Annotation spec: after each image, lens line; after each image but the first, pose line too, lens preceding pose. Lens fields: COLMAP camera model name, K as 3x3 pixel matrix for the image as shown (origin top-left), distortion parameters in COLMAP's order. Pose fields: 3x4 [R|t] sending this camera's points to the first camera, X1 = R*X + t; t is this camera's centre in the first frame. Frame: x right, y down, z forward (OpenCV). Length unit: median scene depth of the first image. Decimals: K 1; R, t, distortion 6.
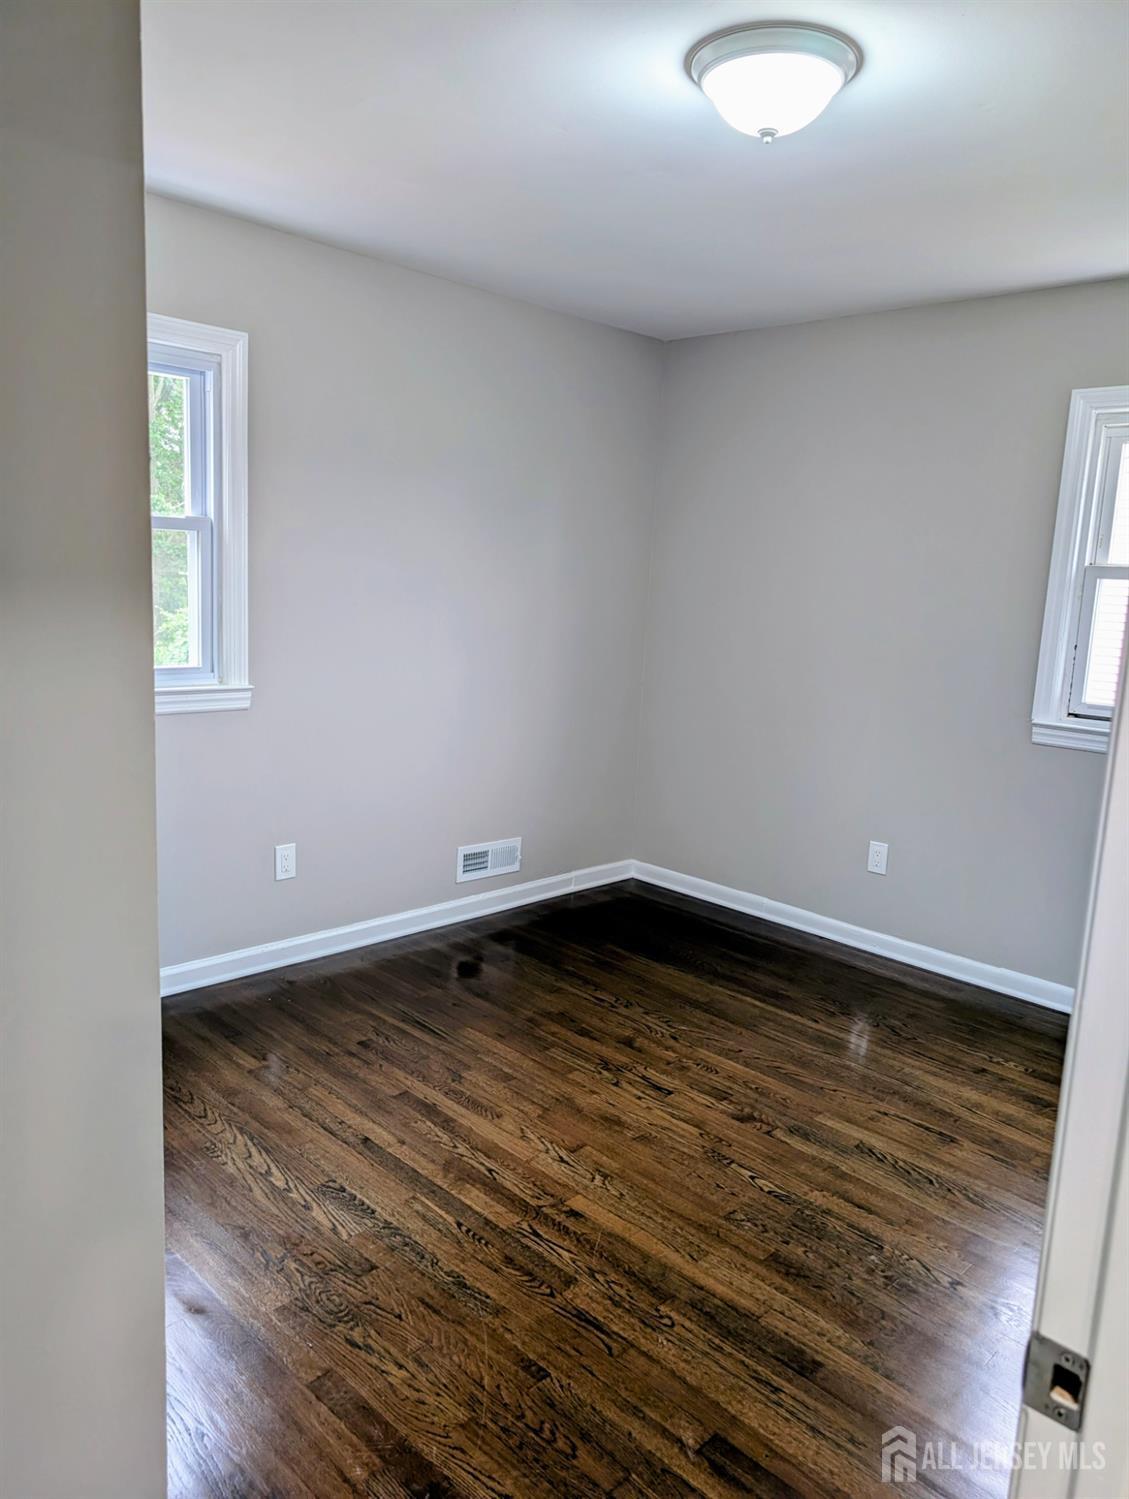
lens RADIAL K [[1112.9, 0, 555.4], [0, 1112.9, 750.2], [0, 0, 1]] dist [0.056595, -0.043475]
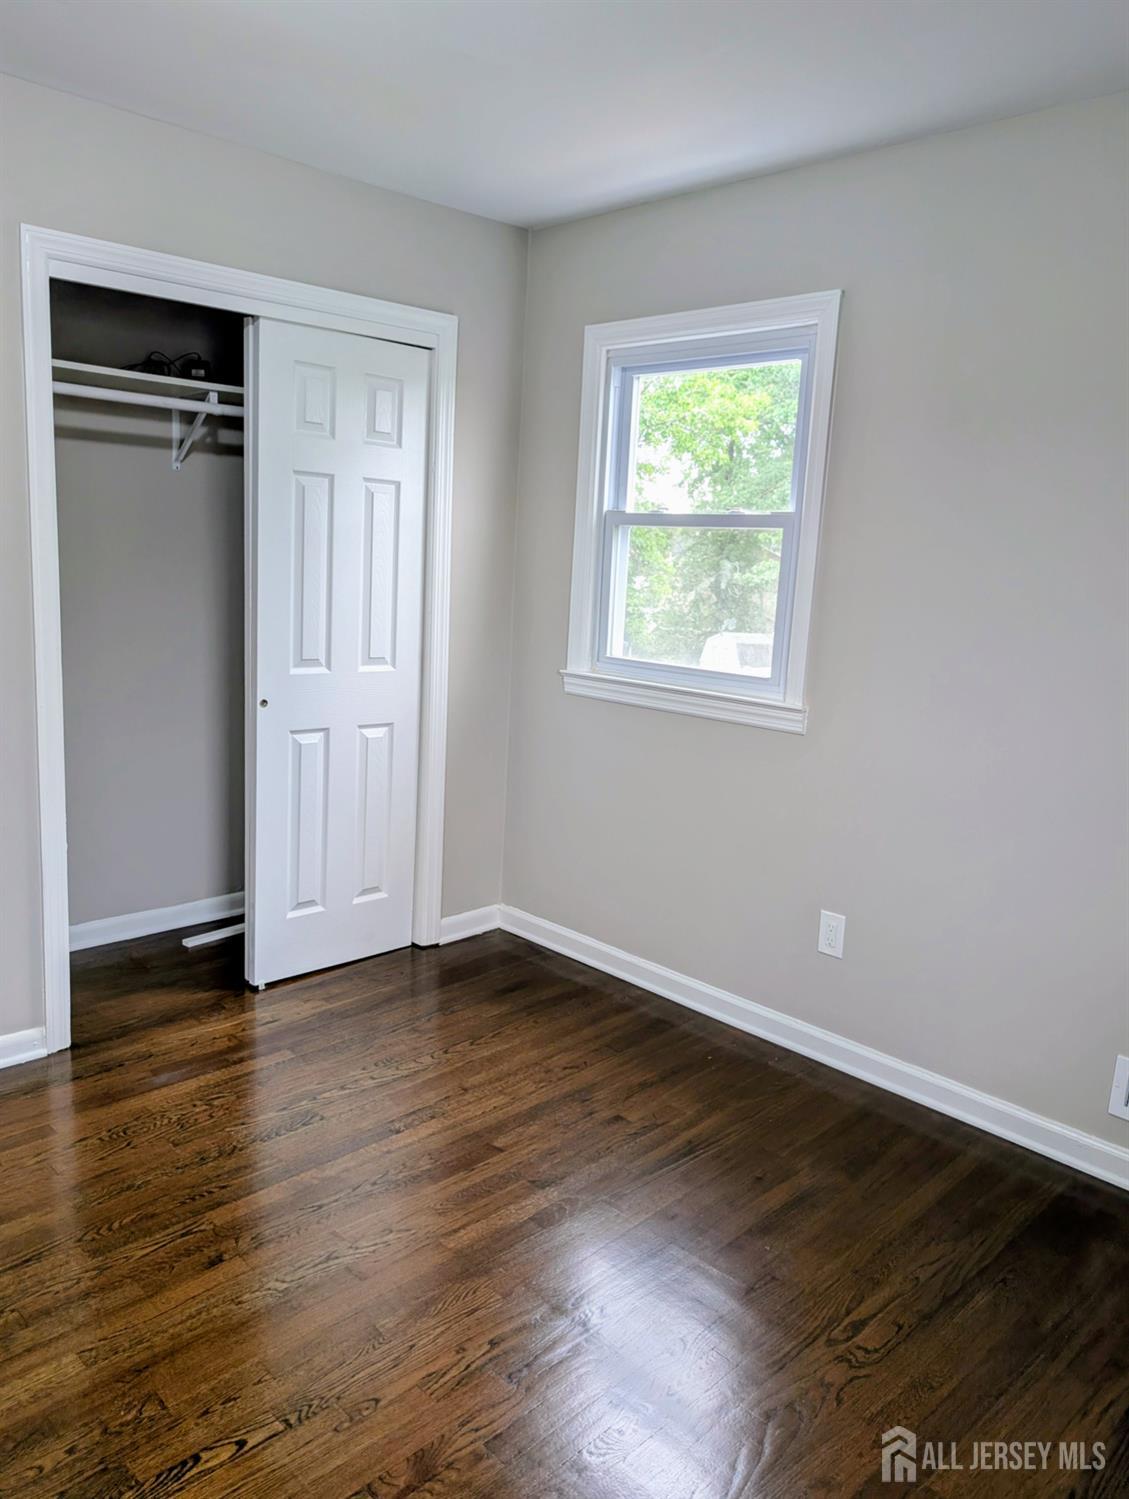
lens RADIAL K [[1112.9, 0, 555.4], [0, 1112.9, 750.2], [0, 0, 1]] dist [0.056595, -0.043475]
pose [[-0.023879, 0.123388, -0.992071, 0.603552], [-0.207061, 0.970225, 0.125655, -0.097869], [0.978037, 0.208420, 0.002381, 0.860034]]
